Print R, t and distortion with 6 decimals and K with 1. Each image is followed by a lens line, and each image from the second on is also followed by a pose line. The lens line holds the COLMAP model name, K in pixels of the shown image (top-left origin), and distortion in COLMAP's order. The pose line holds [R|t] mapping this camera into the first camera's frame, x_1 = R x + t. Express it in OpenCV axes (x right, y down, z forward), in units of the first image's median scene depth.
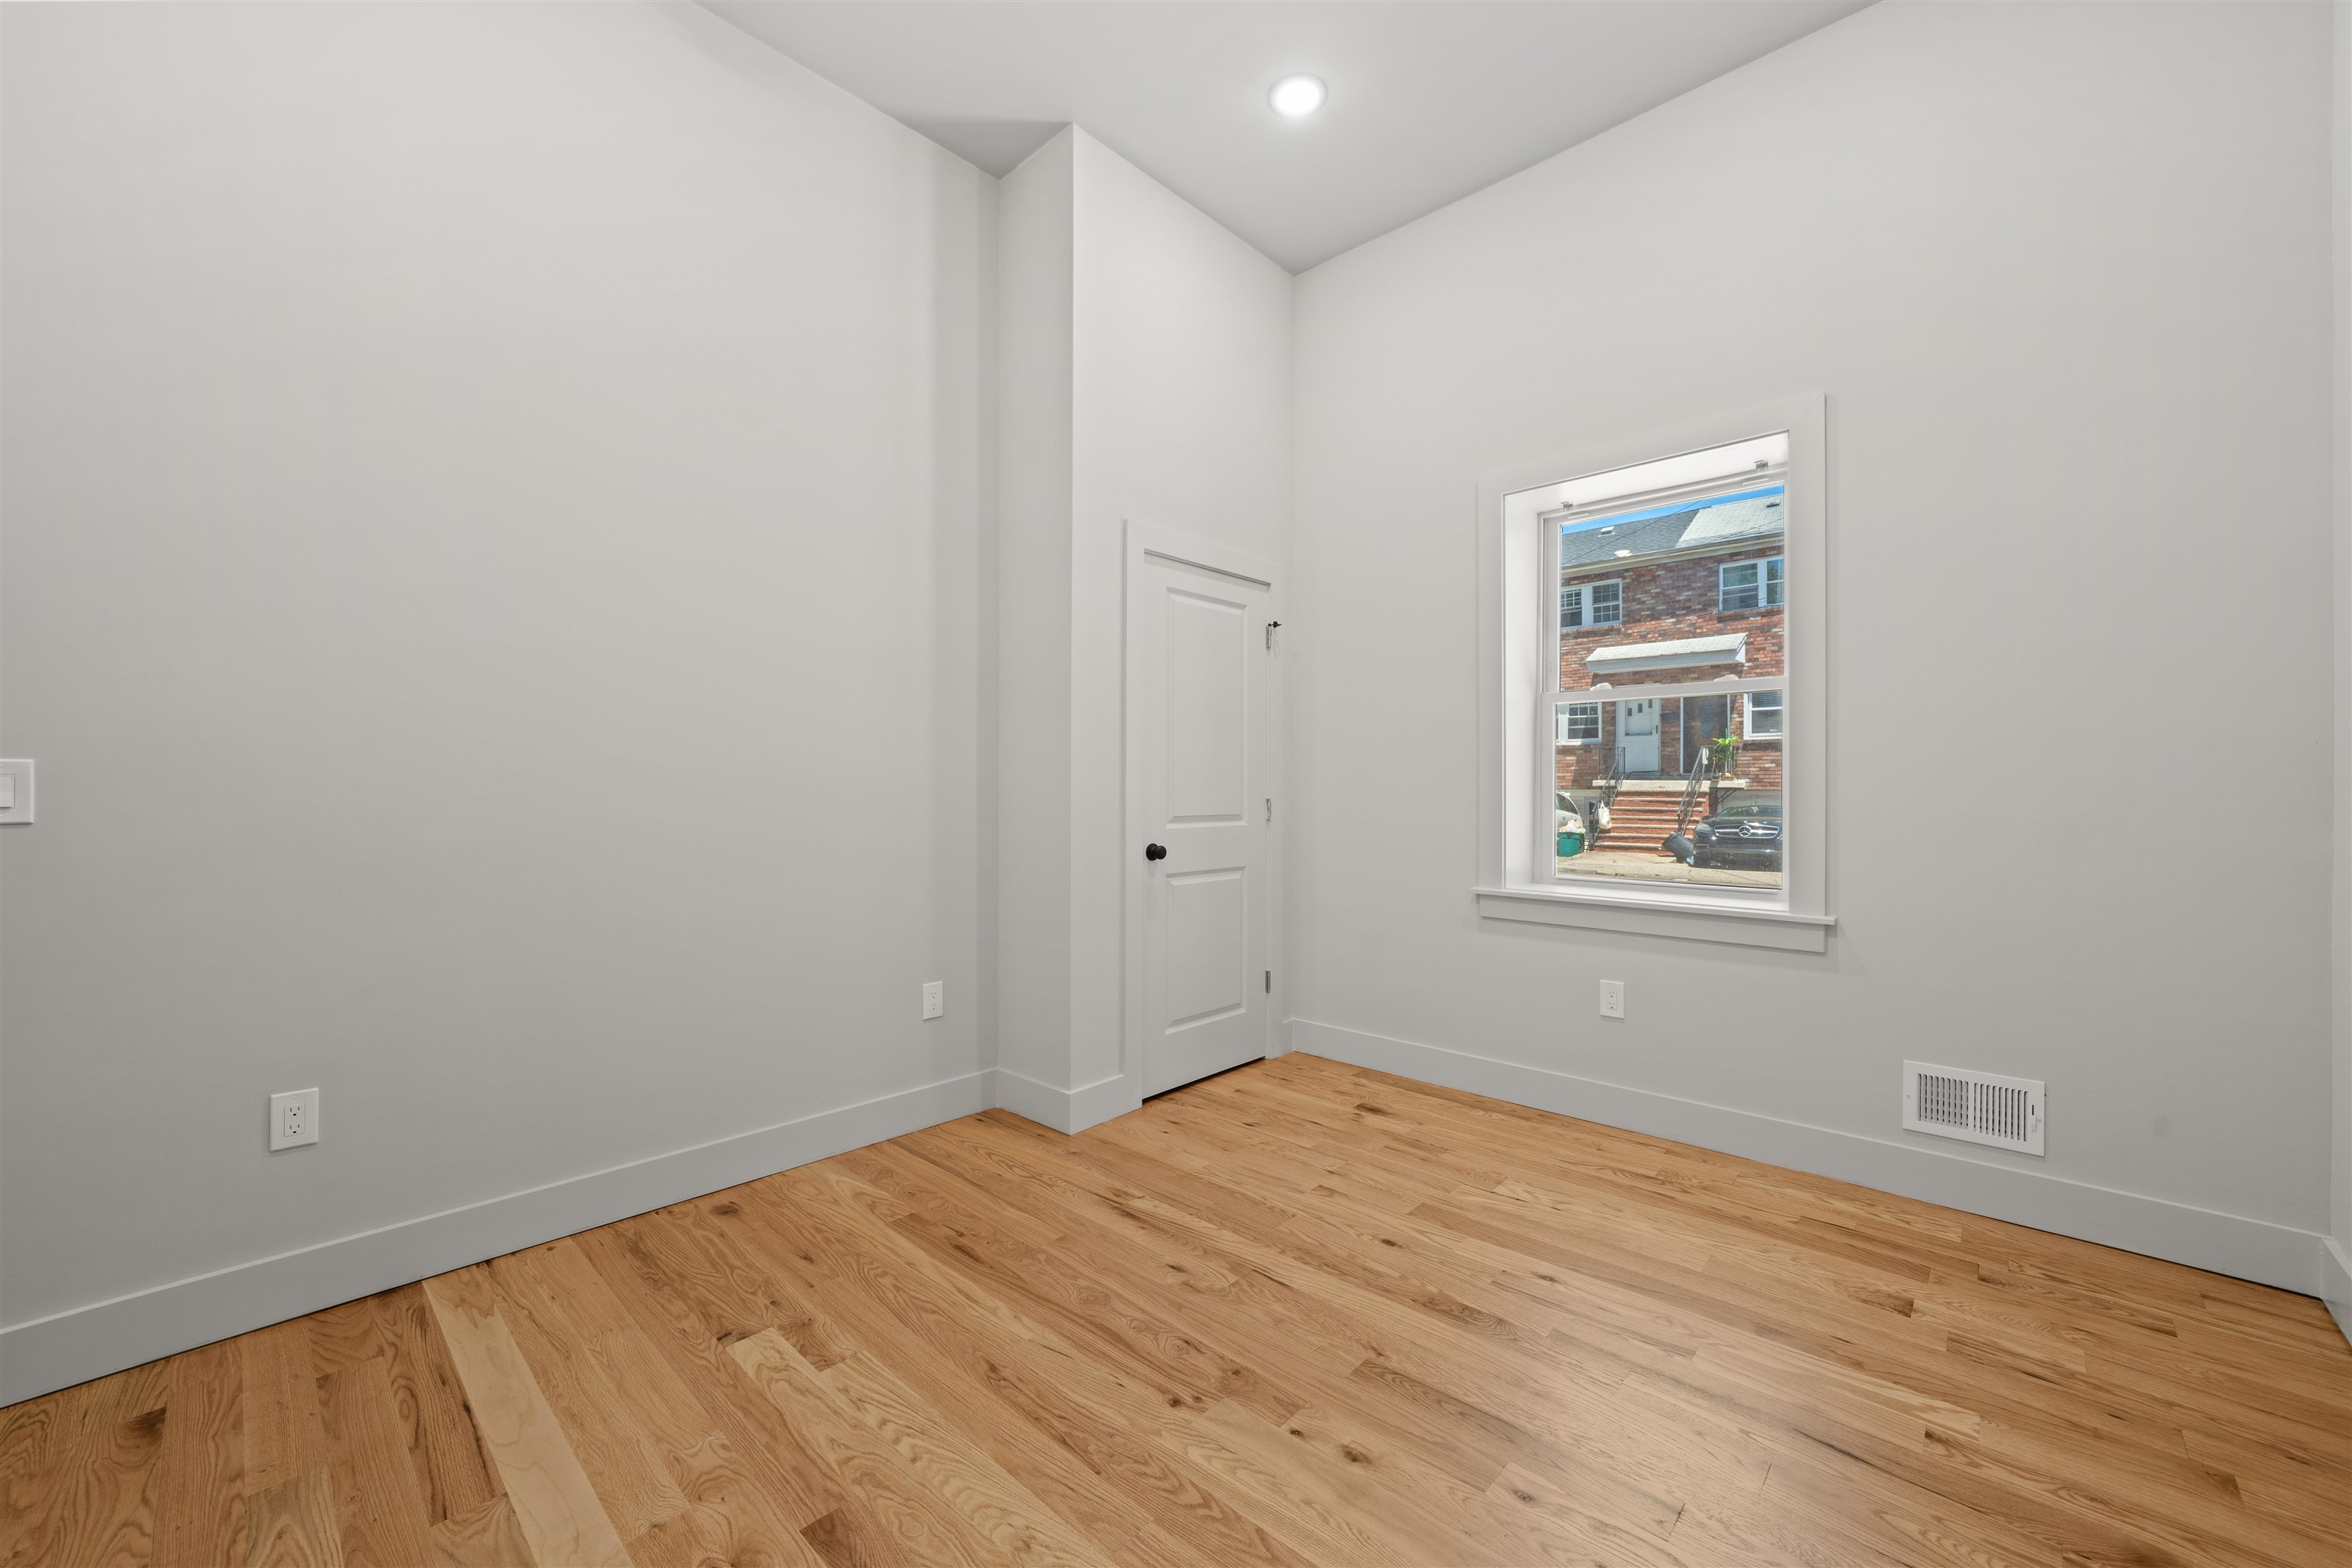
lens RADIAL K [[894.8, 0, 1171.6], [0, 894.8, 783.1], [0, 0, 1]] dist [-0.002538, 0.000513]
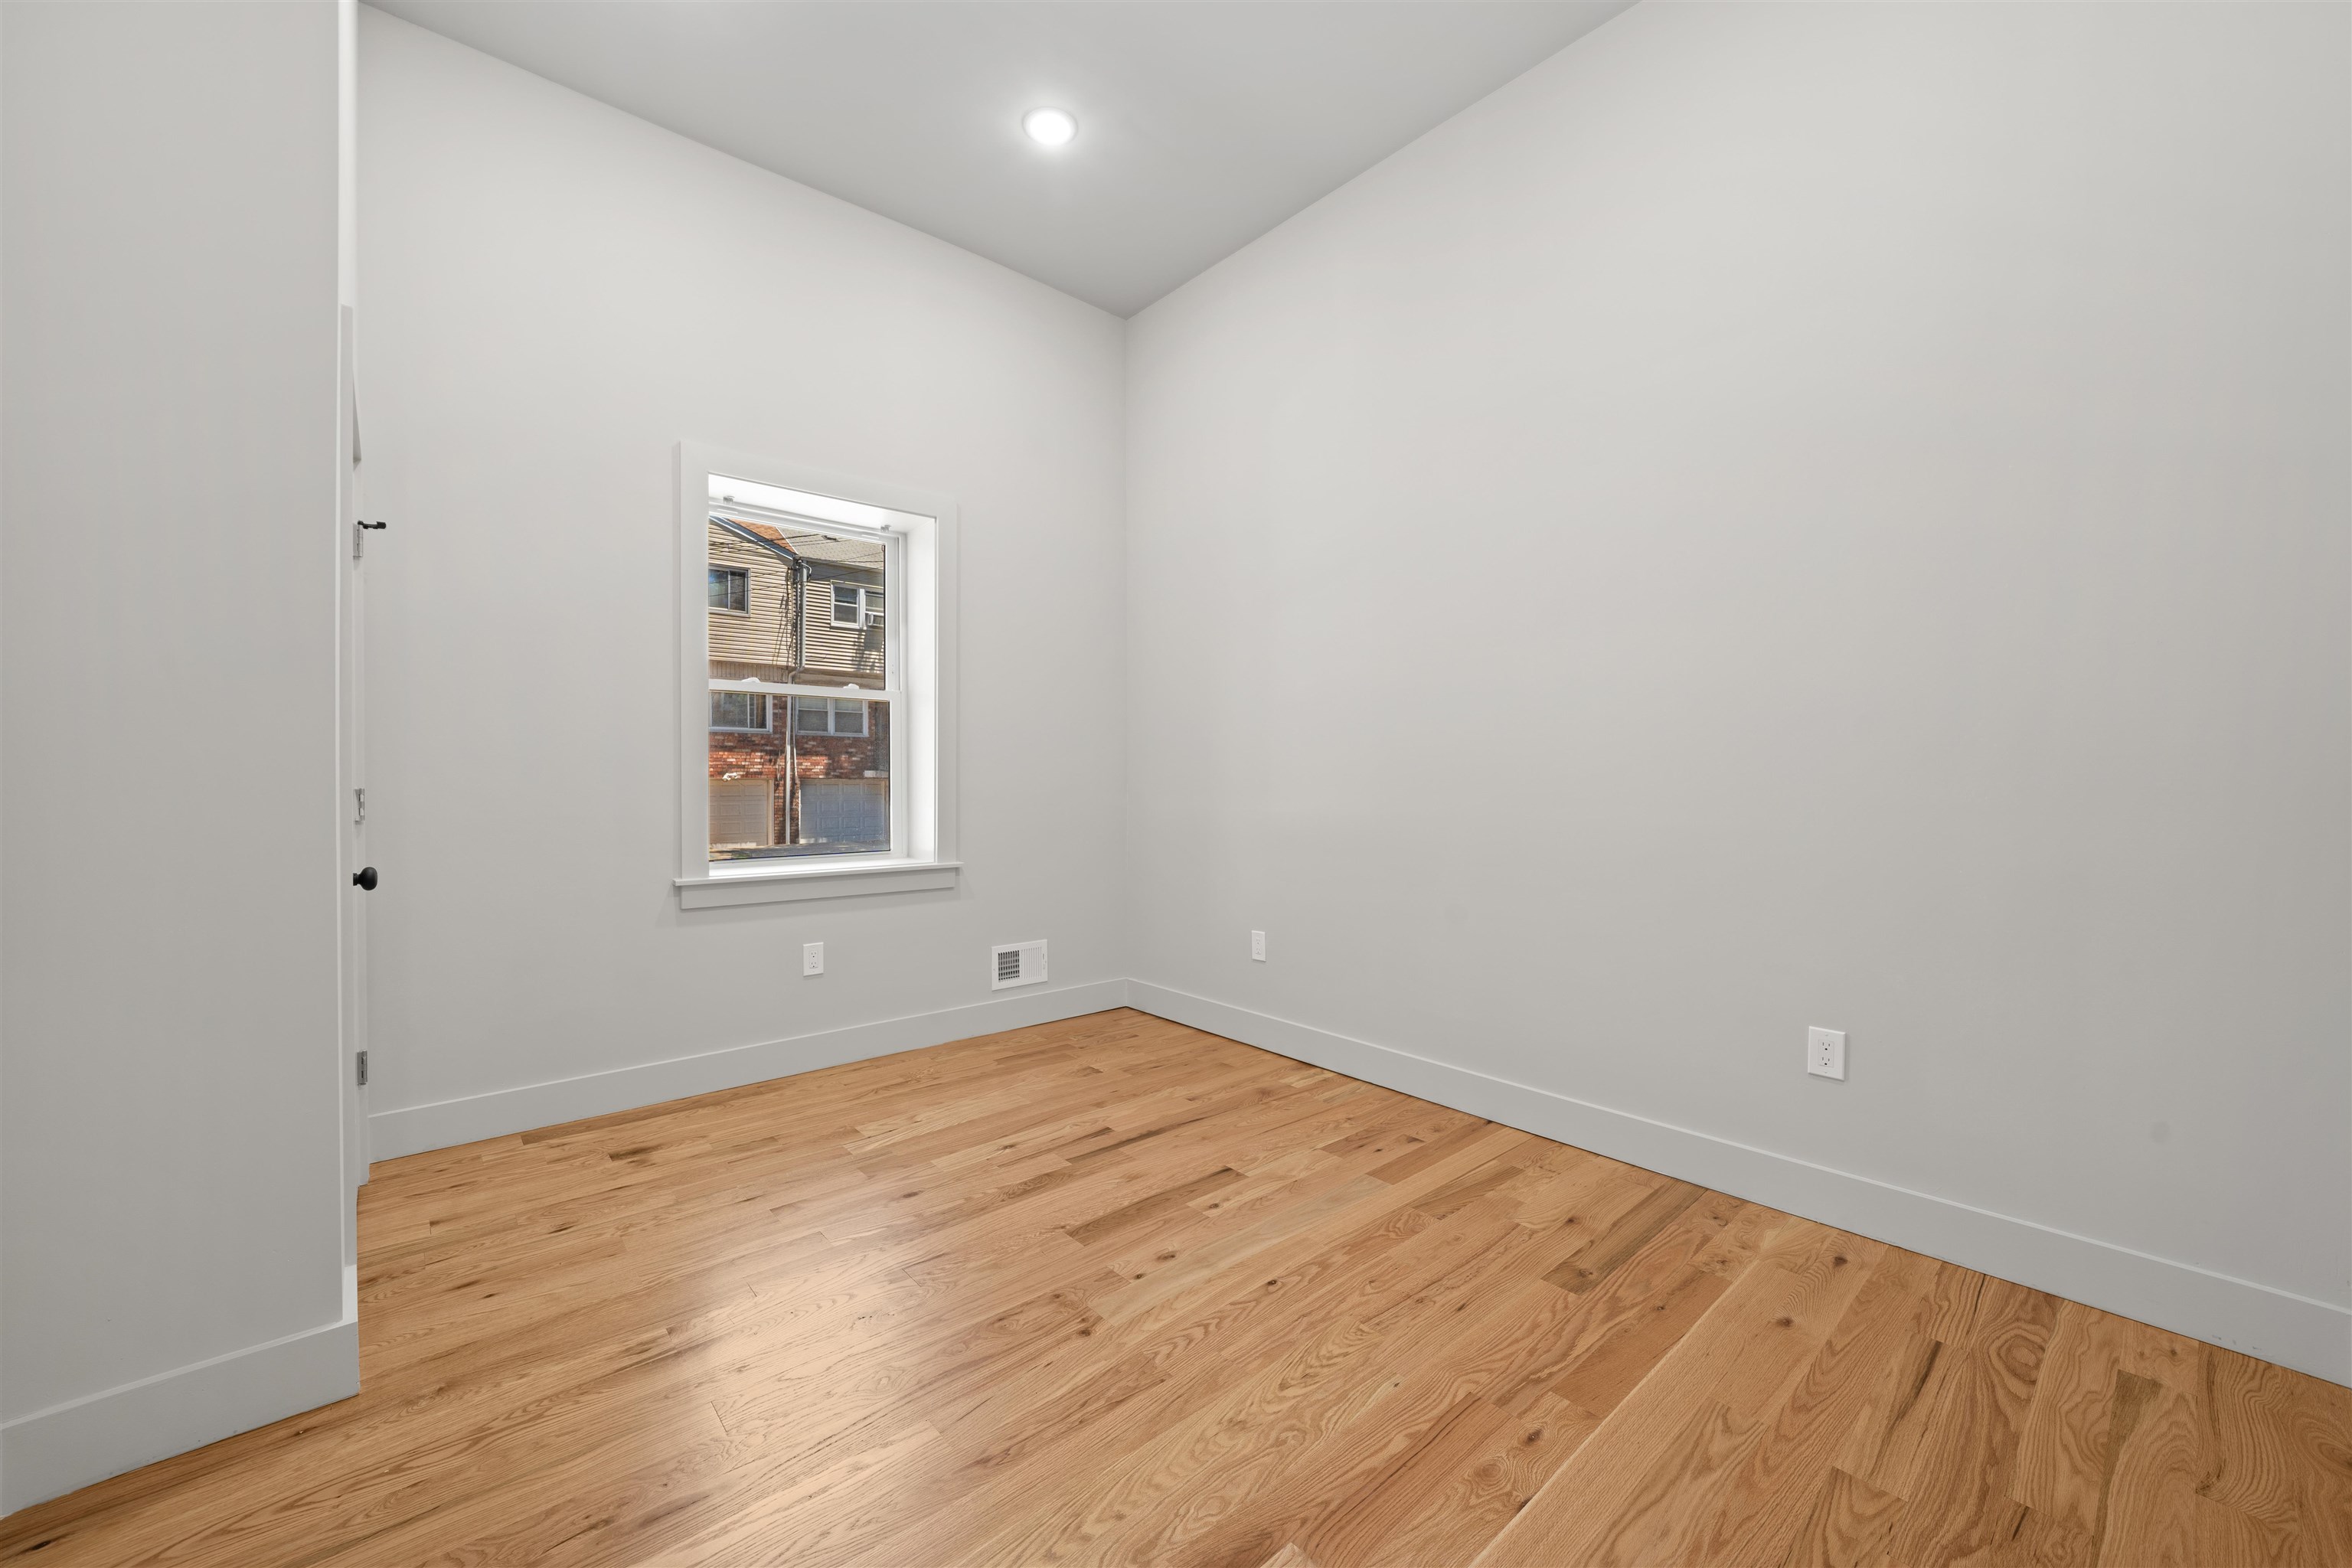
lens RADIAL K [[894.8, 0, 1164.6], [0, 894.8, 778.1], [0, 0, 1]] dist [-0.002538, 0.000513]
pose [[0.119386, -0.000744, 0.992848, -0.676662], [-0.006750, 0.999976, 0.001561, 0.007872], [-0.992825, -0.006888, 0.119379, 0.492114]]
